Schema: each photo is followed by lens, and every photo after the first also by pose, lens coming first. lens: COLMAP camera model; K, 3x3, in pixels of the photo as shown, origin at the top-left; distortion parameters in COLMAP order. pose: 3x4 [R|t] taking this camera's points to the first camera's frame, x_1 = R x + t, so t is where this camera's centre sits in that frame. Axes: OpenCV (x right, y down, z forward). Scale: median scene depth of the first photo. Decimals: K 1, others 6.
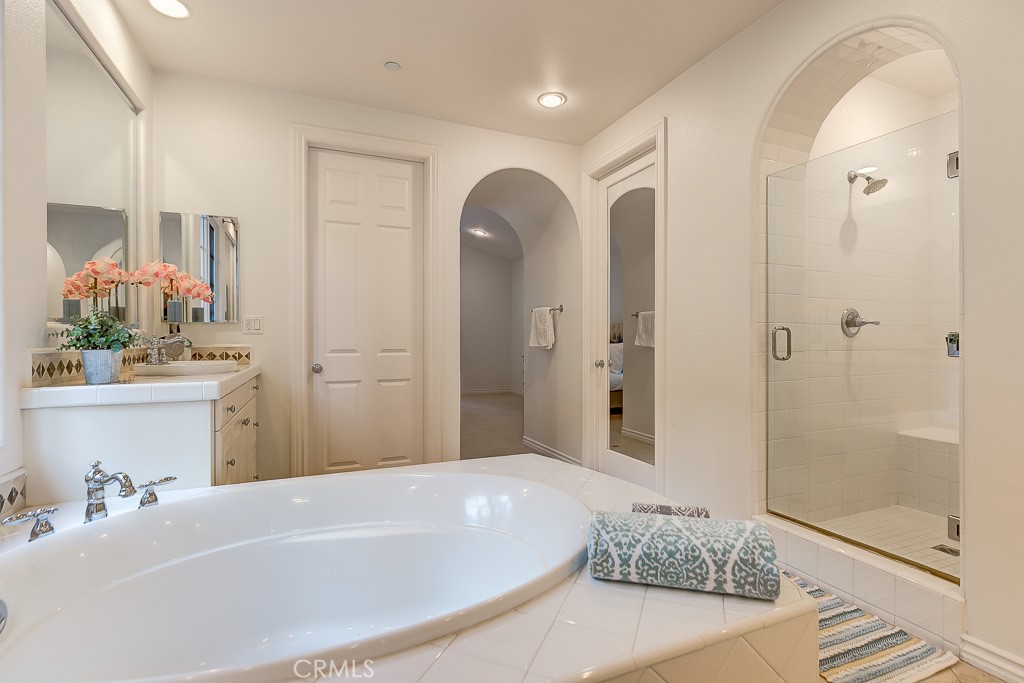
lens RADIAL K [[469.4, 0, 512.0], [0, 469.4, 341.5], [0, 0, 1]] dist [-0.015350, -0.000524]
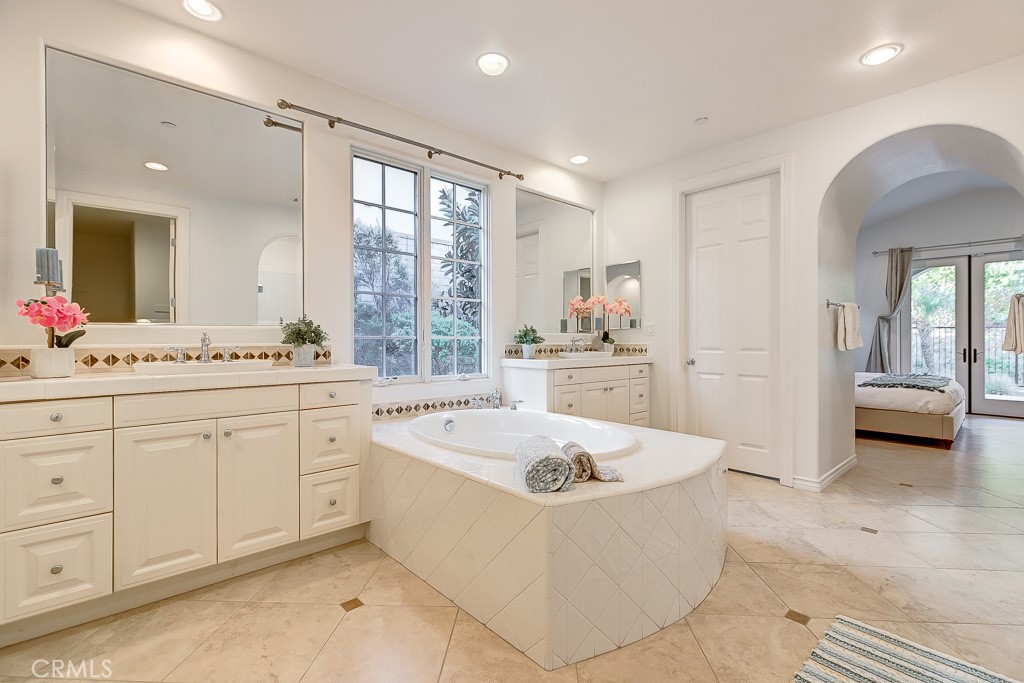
lens RADIAL K [[460.2, 0, 512.0], [0, 460.2, 341.5], [0, 0, 1]] dist [0.000879, -0.000762]
pose [[0.312072, 0.007479, -0.950029, 0.678035], [-0.004782, 0.999969, 0.006302, -0.004860], [0.950047, 0.002576, 0.312098, 0.121768]]
